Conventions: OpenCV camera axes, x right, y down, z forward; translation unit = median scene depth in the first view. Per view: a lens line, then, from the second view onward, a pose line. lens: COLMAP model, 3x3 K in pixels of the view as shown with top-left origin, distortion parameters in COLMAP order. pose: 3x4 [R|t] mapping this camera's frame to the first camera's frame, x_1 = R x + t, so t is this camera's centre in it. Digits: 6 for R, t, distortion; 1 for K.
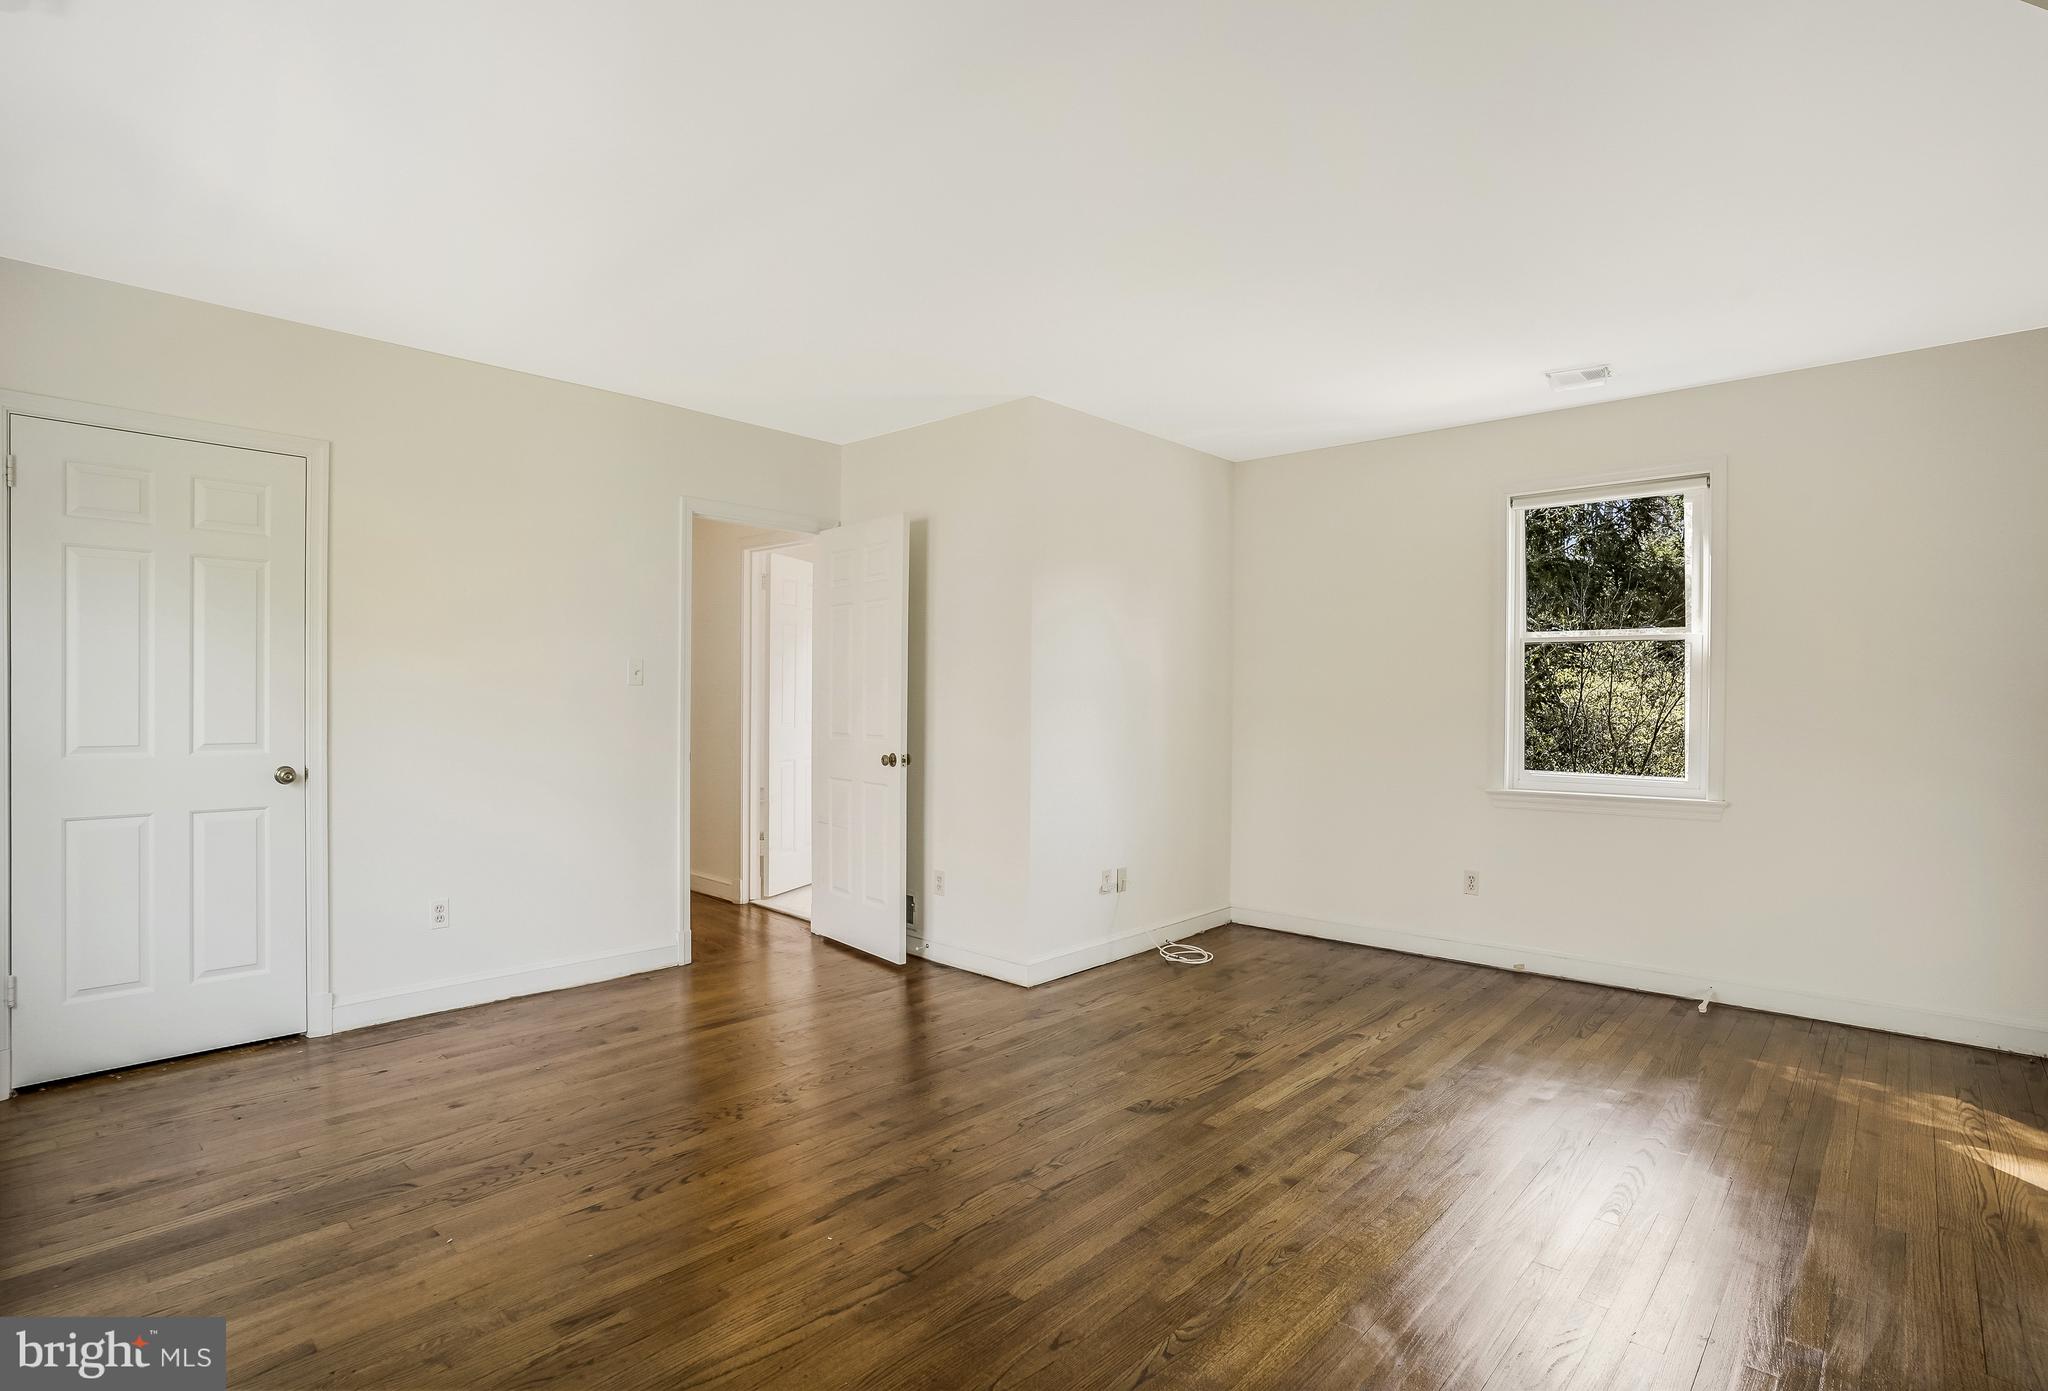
lens RADIAL K [[1043.1, 0, 1027.8], [0, 1043.1, 691.0], [0, 0, 1]] dist [-0.034998, 0.000285]
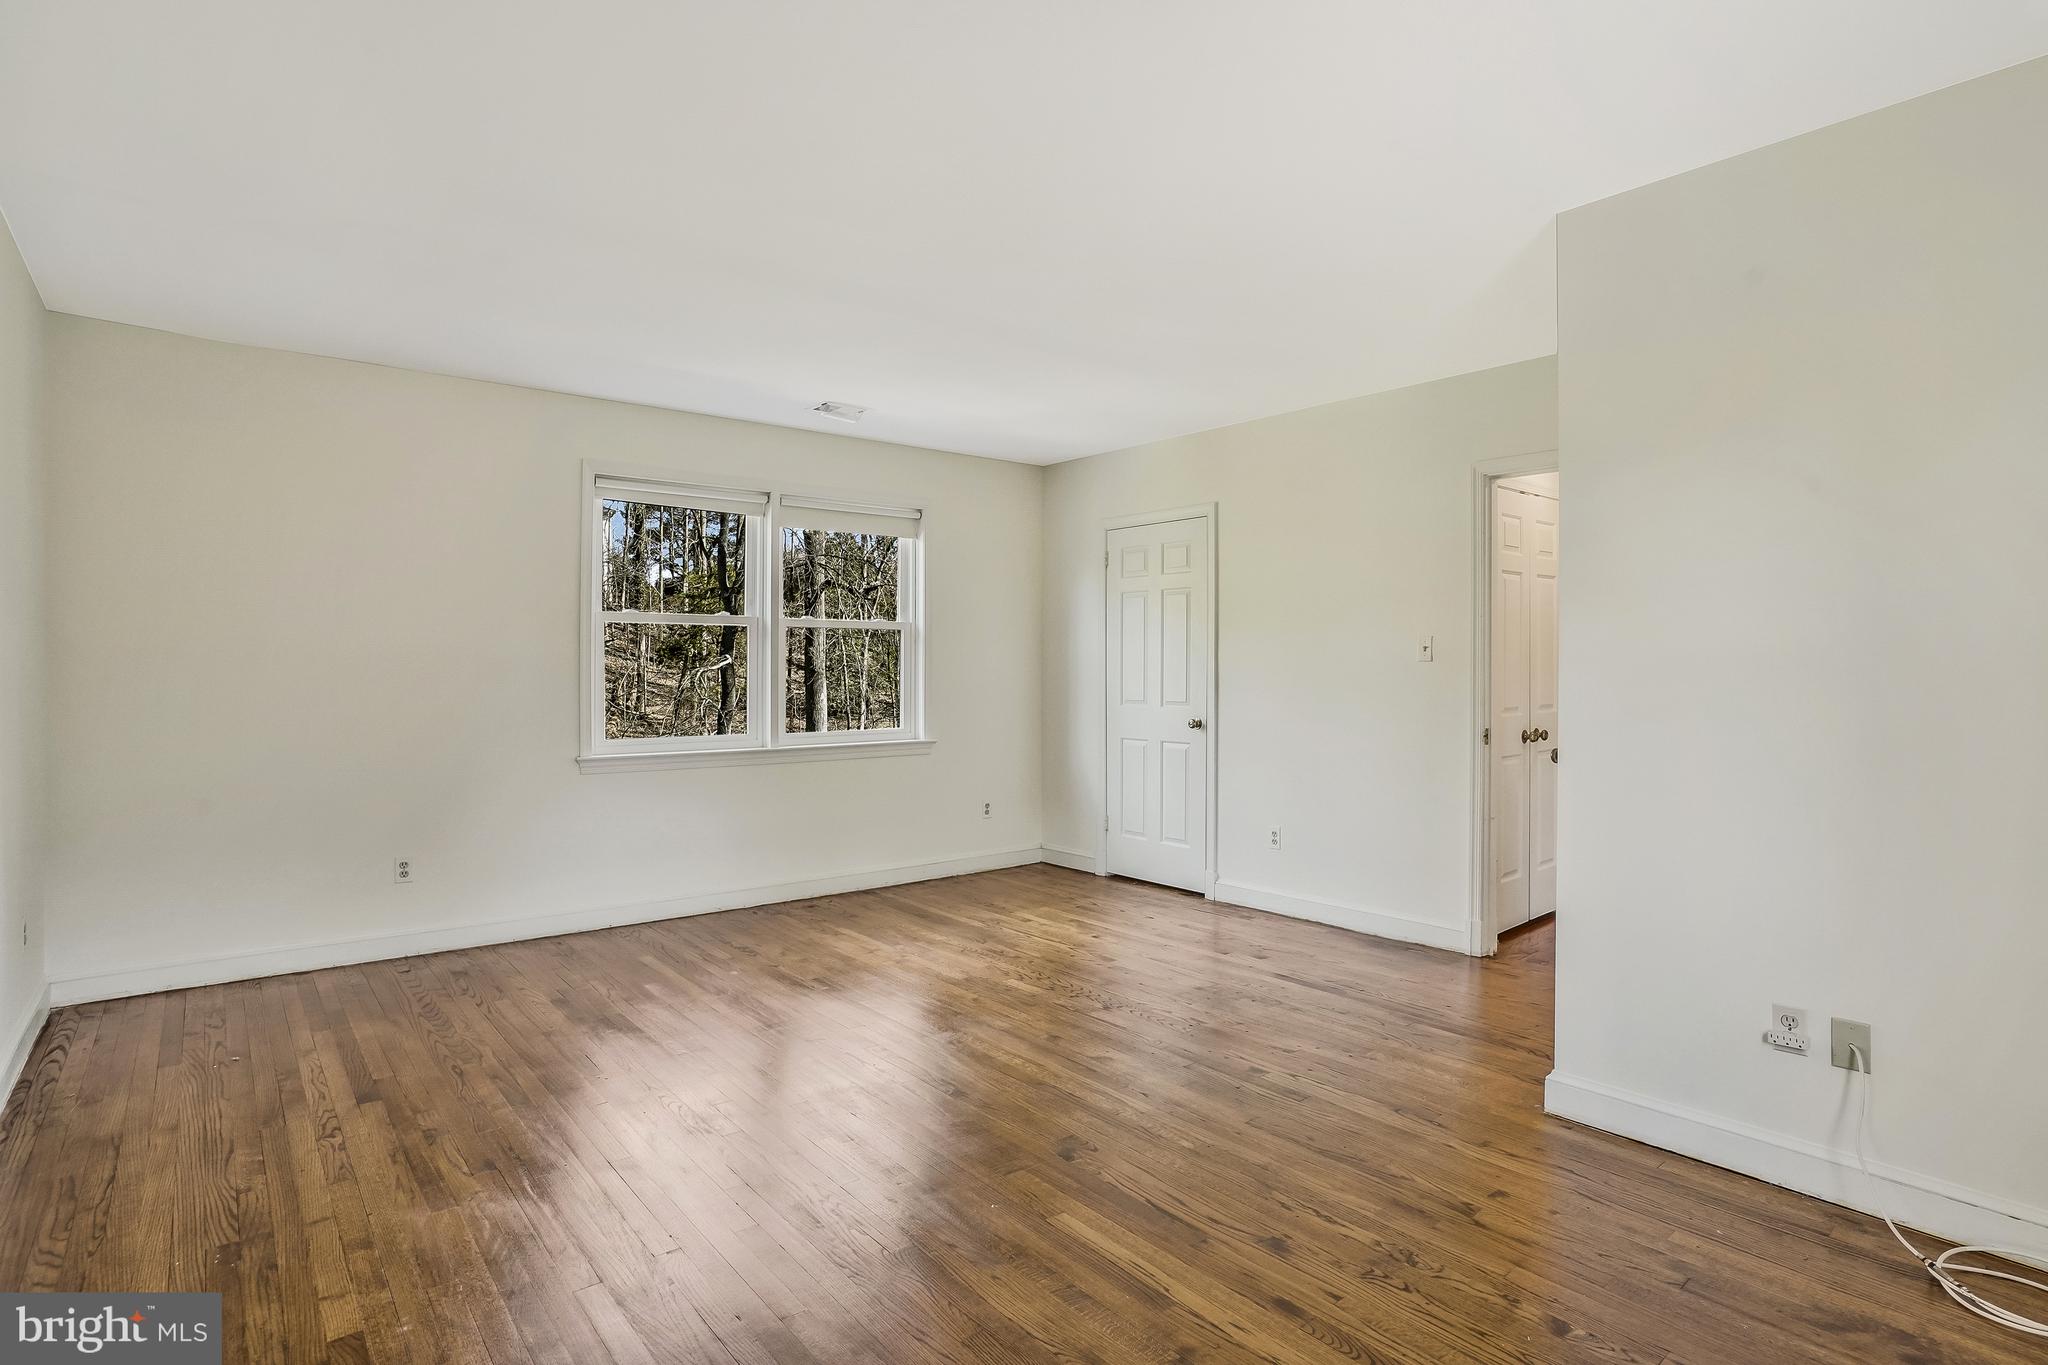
lens RADIAL K [[1015.8, 0, 1027.9], [0, 1015.8, 685.7], [0, 0, 1]] dist [-0.017257, 0.000558]
pose [[-0.142592, 0.001929, -0.989780, 0.786702], [-0.000050, 0.999998, 0.001956, 0.019916], [0.989781, 0.000328, -0.142592, 0.905316]]
